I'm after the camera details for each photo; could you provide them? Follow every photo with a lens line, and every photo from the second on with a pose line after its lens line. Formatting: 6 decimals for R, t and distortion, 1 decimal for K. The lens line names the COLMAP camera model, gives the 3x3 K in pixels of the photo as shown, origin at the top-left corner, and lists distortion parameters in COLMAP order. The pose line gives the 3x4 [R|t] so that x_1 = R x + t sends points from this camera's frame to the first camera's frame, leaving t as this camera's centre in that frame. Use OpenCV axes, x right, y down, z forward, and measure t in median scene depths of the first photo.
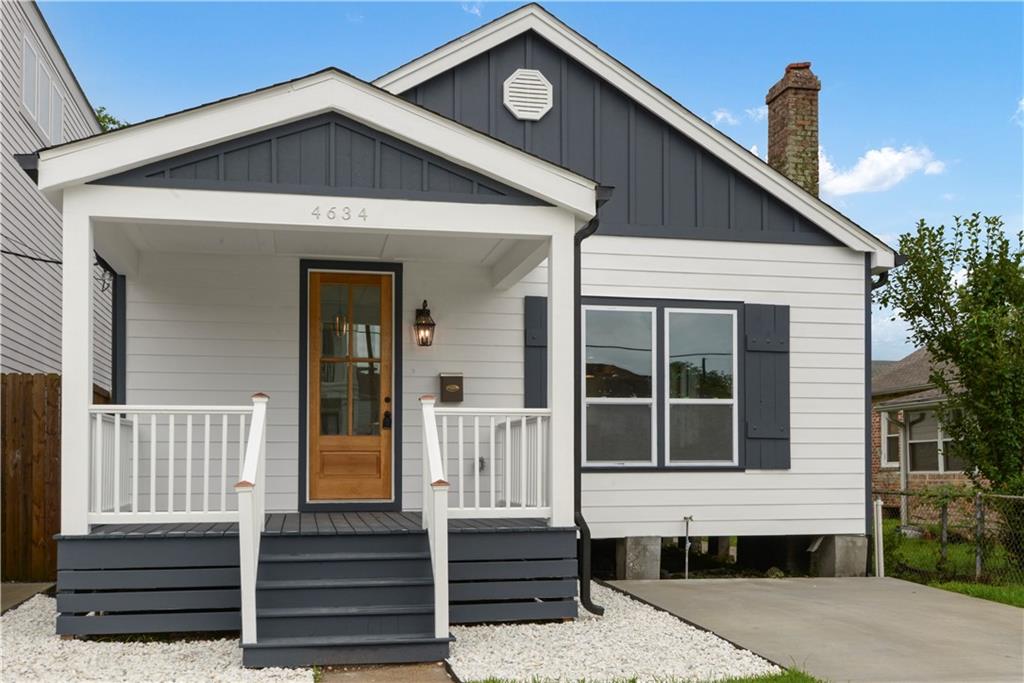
lens RADIAL K [[1106.1, 0, 513.0], [0, 1106.1, 461.3], [0, 0, 1]] dist [0.008412, 0.000000]
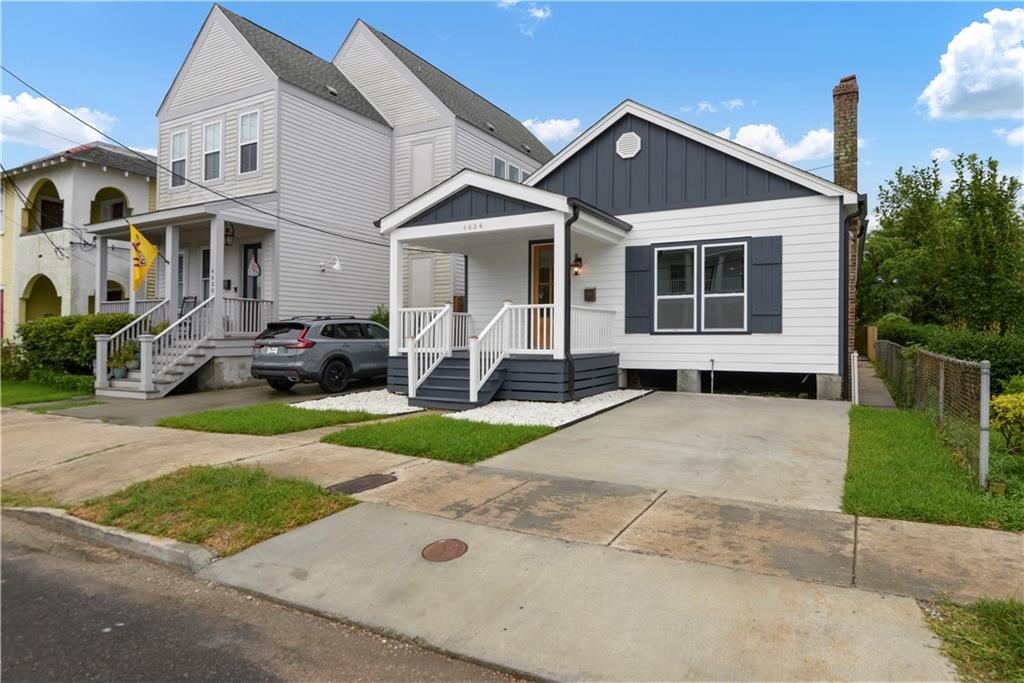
lens RADIAL K [[598.5, 0, 513.8], [0, 598.5, 334.8], [0, 0, 1]] dist [0.000955, -0.001141]
pose [[0.755376, 0.000207, -0.655292, 0.552289], [0.001501, 0.999997, 0.002045, 0.007490], [0.655290, -0.002528, 0.755373, 0.048488]]
